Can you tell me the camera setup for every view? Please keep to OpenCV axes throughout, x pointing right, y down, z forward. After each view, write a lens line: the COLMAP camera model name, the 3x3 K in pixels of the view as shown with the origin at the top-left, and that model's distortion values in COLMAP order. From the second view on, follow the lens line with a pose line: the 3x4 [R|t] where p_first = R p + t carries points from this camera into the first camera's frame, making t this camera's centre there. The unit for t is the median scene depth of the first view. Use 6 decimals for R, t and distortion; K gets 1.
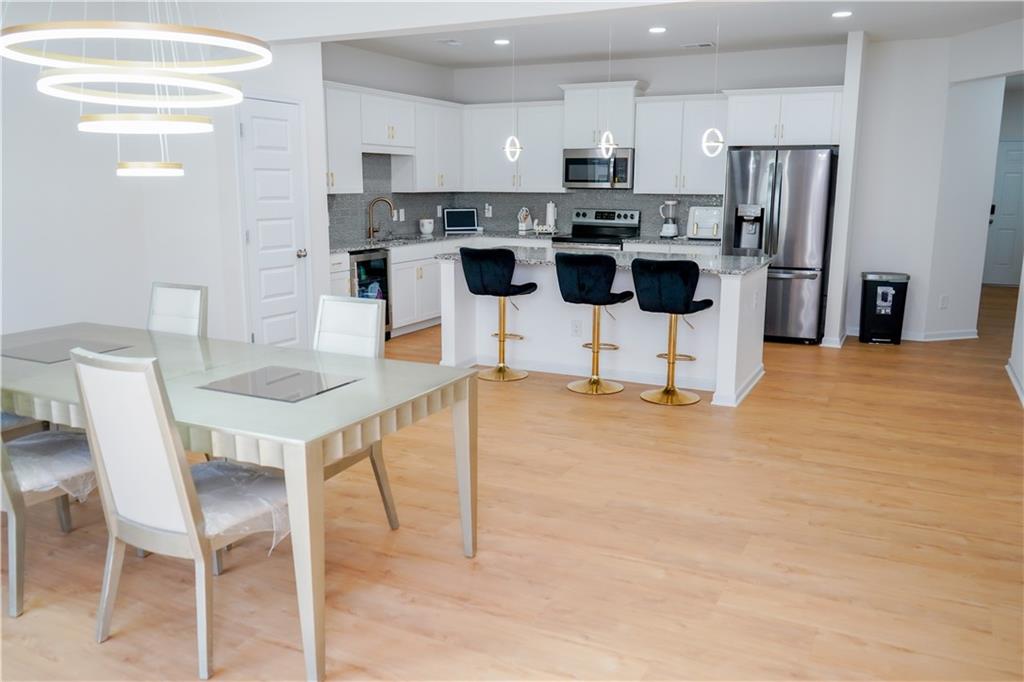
lens RADIAL K [[809.8, 0, 512.0], [0, 809.8, 341.0], [0, 0, 1]] dist [-0.022826, 0.002570]
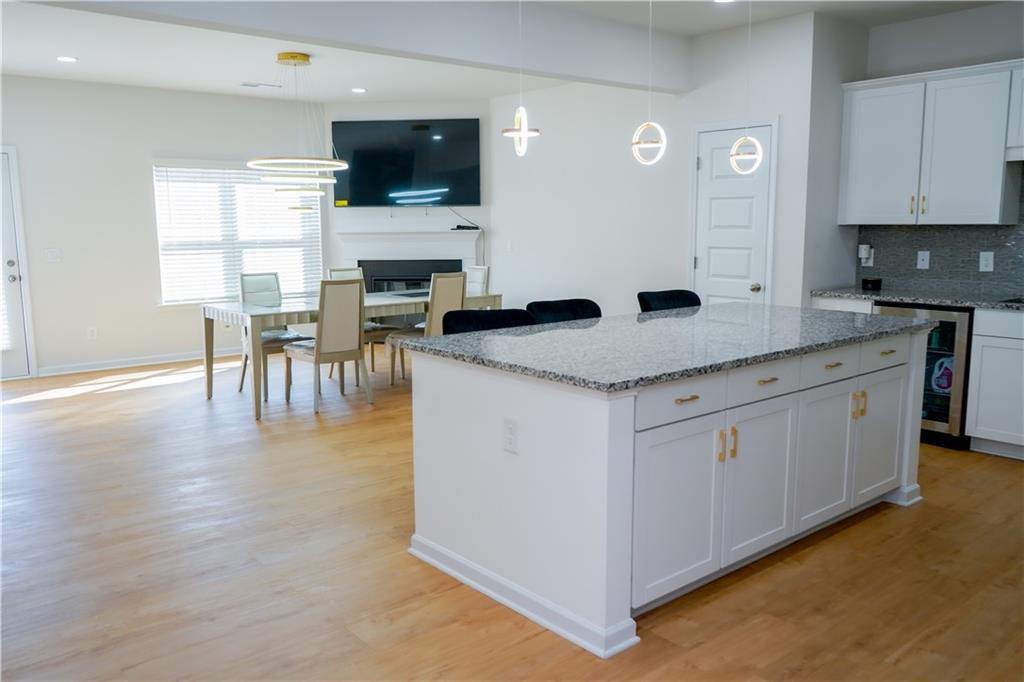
lens RADIAL K [[809.8, 0, 512.0], [0, 809.8, 341.0], [0, 0, 1]] dist [-0.022826, 0.002570]
pose [[-0.380217, 0.140077, -0.914228, 0.511575], [-0.169227, 0.961242, 0.217660, -0.148449], [0.909284, 0.237470, -0.341775, 0.786492]]
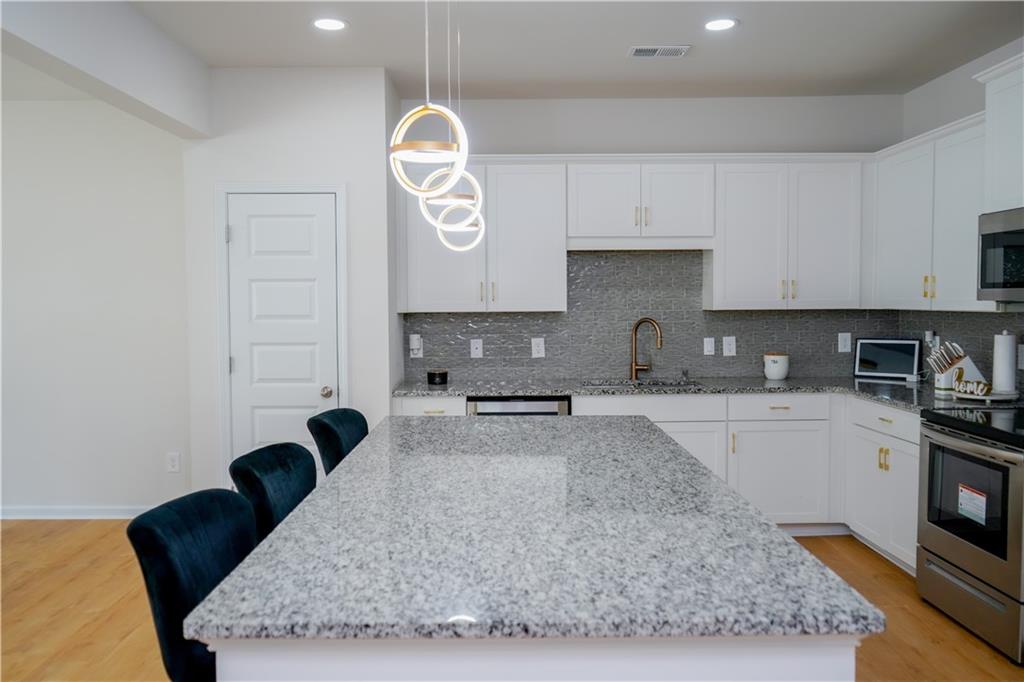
lens RADIAL K [[809.8, 0, 512.0], [0, 809.8, 341.0], [0, 0, 1]] dist [-0.022826, 0.002570]
pose [[0.455129, 0.038601, -0.889588, 0.339416], [-0.161924, 0.985990, -0.040059, -0.110789], [0.875579, 0.162278, 0.455003, 0.589618]]
